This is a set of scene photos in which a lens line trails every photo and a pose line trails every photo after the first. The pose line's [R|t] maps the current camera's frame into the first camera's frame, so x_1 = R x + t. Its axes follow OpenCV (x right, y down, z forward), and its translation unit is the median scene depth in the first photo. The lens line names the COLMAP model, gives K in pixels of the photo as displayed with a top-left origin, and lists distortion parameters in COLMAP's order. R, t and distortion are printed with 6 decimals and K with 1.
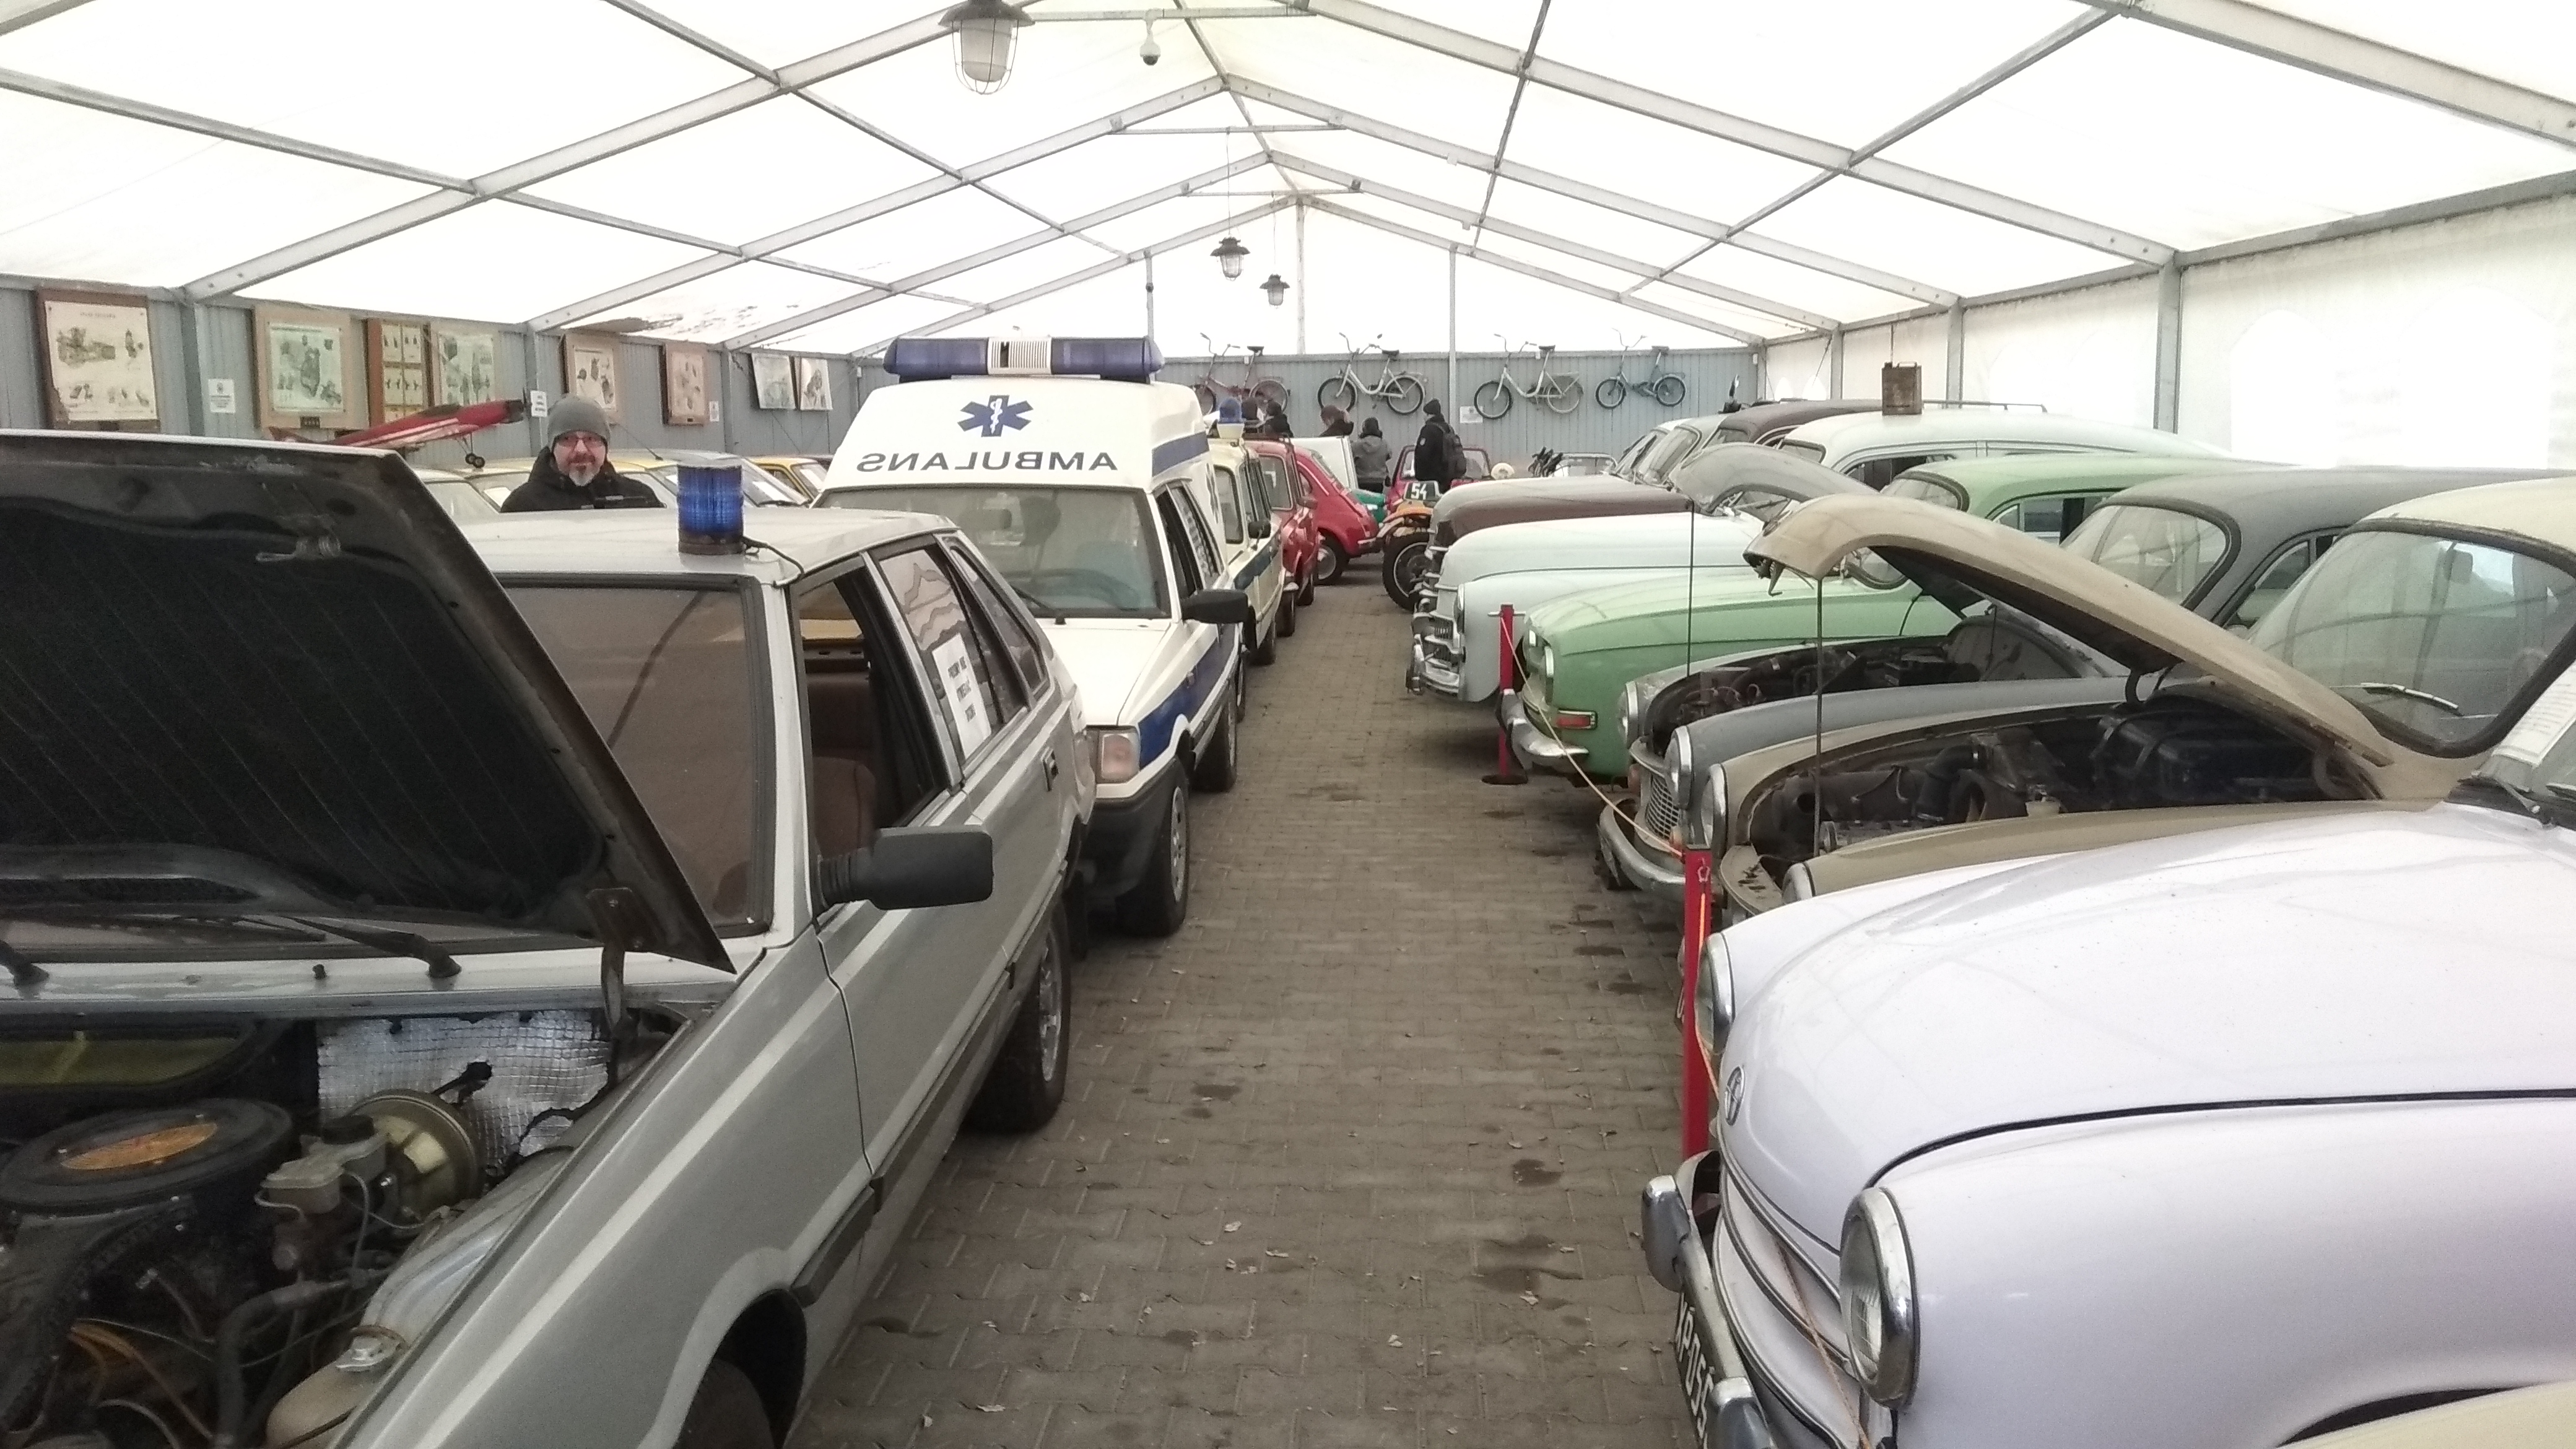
lens RADIAL K [[2056.3, 0, 1280.1], [0, 2056.3, 736.0], [0, 0, 1]] dist [0.099712, -0.188691]
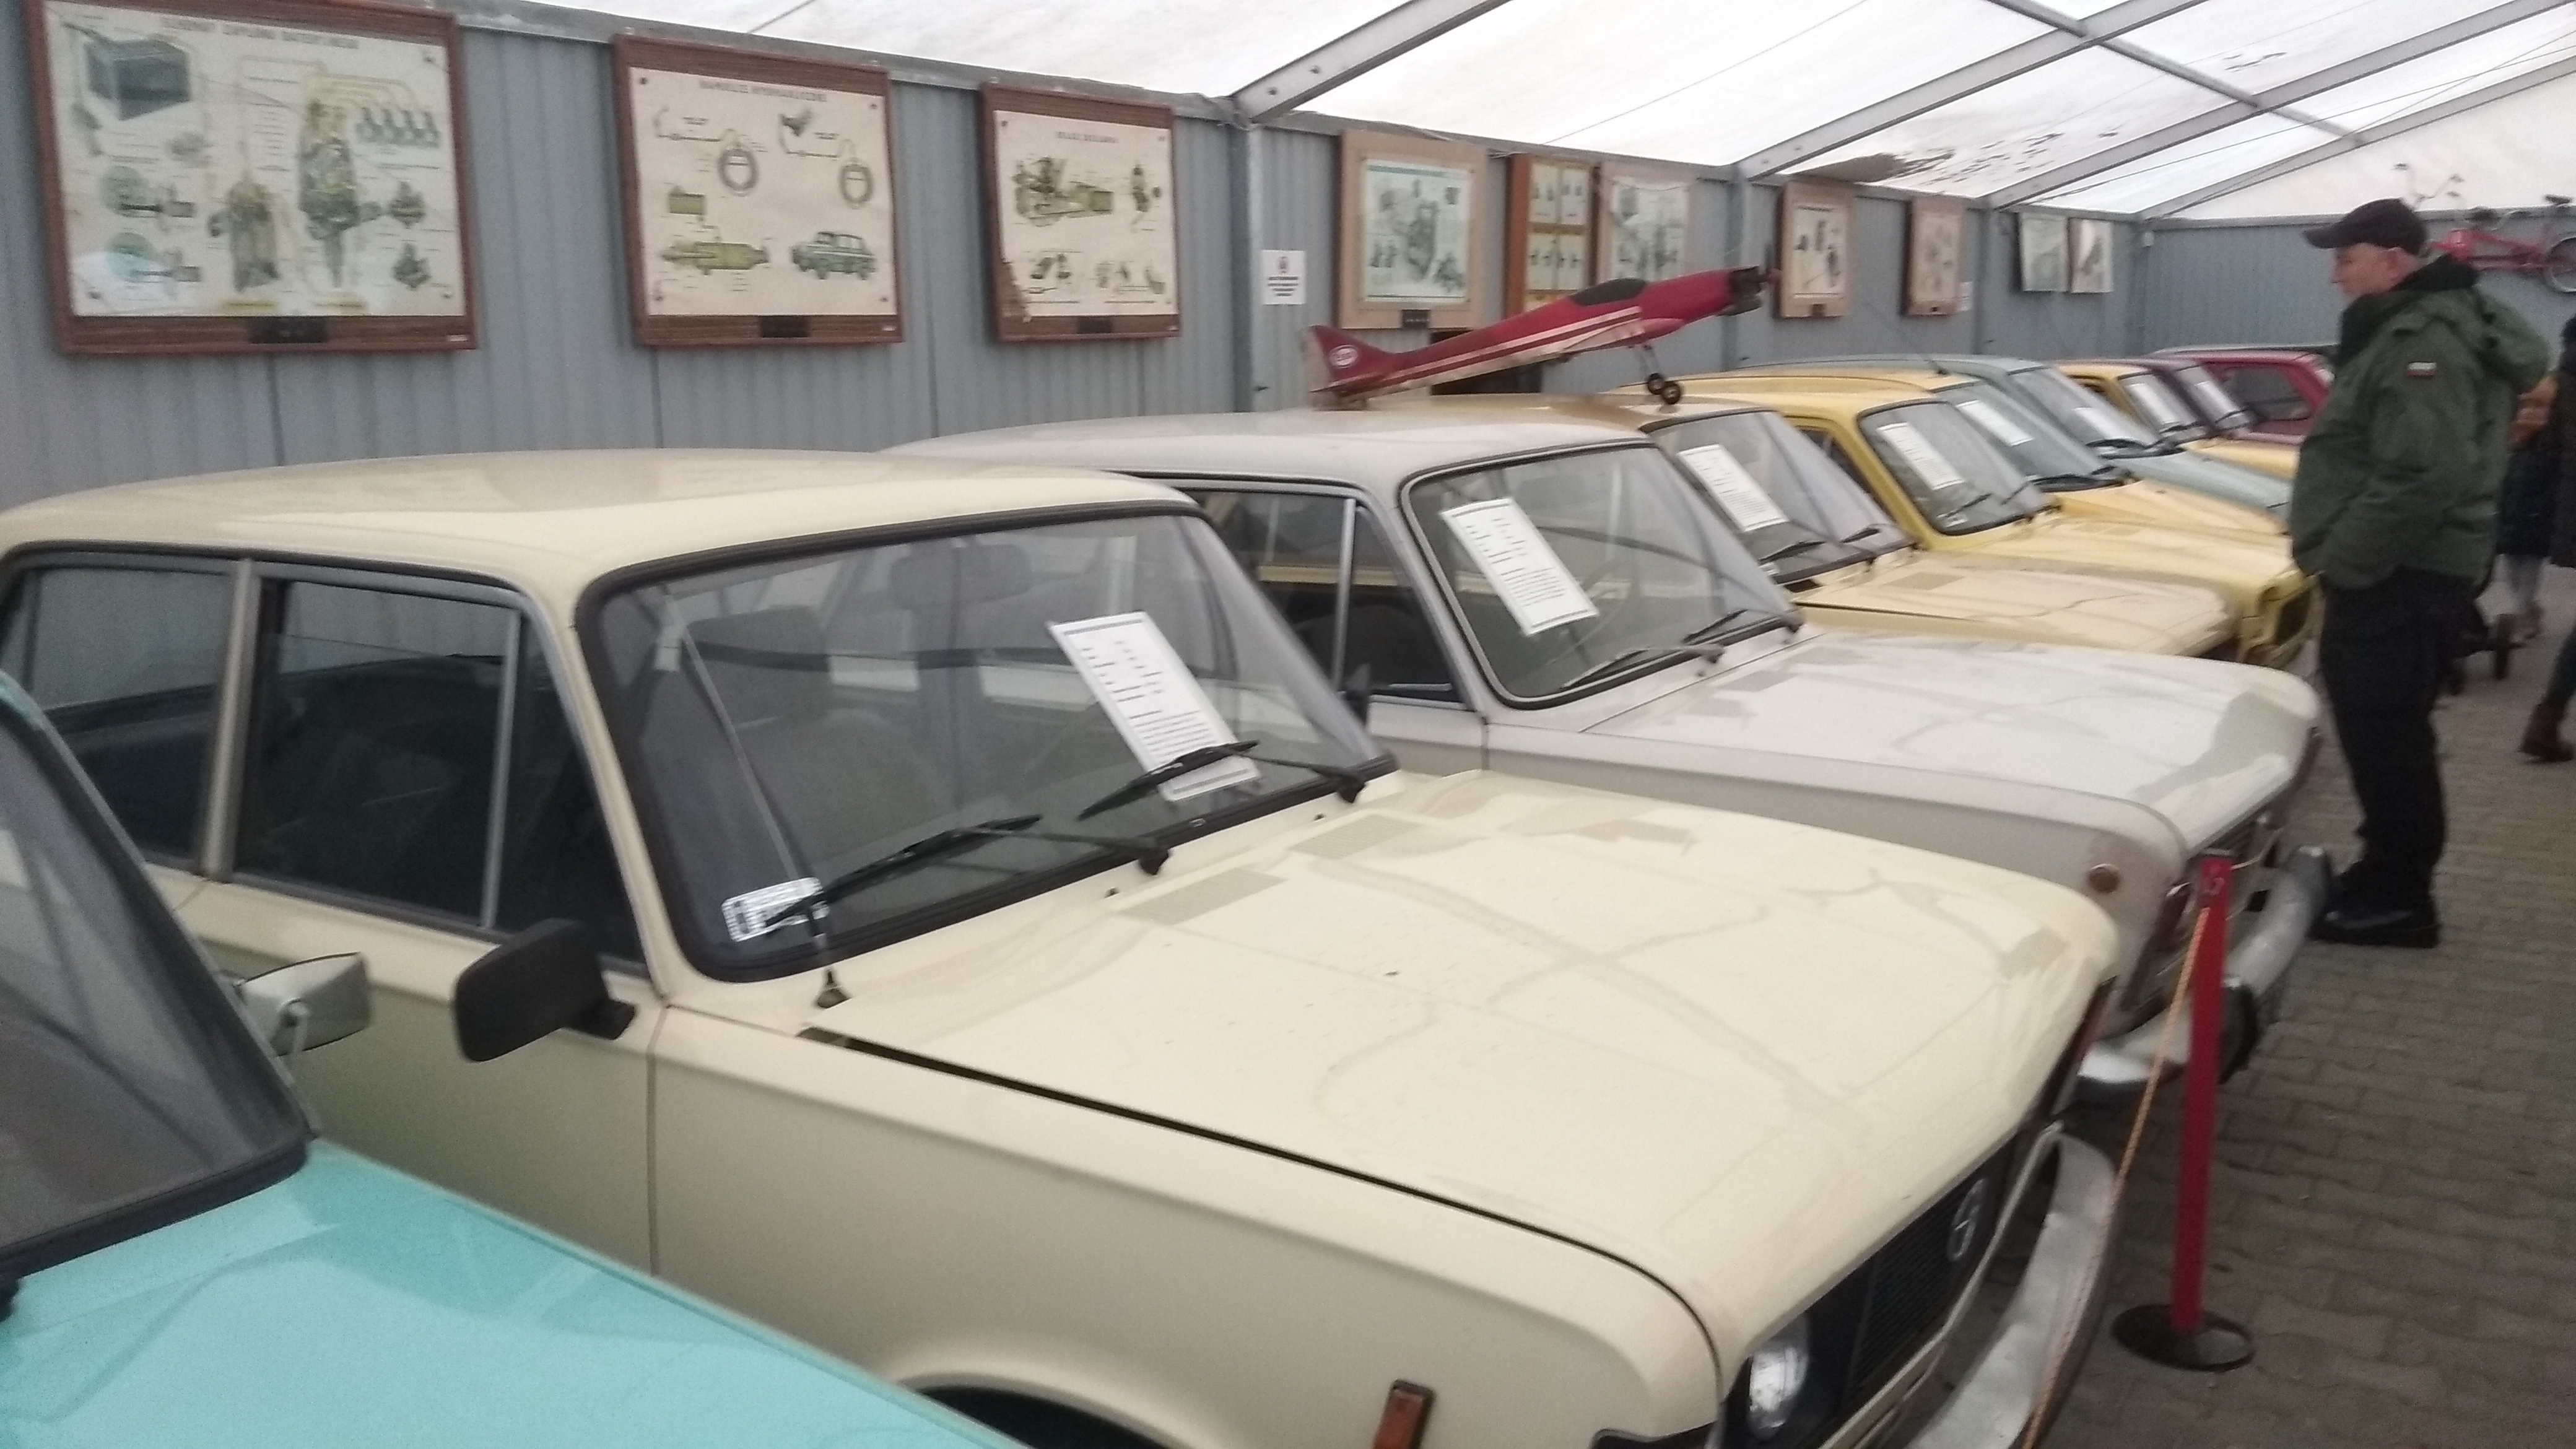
lens RADIAL K [[2056.3, 0, 1280.1], [0, 2056.3, 736.0], [0, 0, 1]] dist [0.099712, -0.188691]
pose [[0.863608, 0.094012, -0.495320, -0.099289], [-0.069406, 0.995276, 0.067893, -0.035912], [0.499363, -0.024255, 0.866053, 0.242490]]
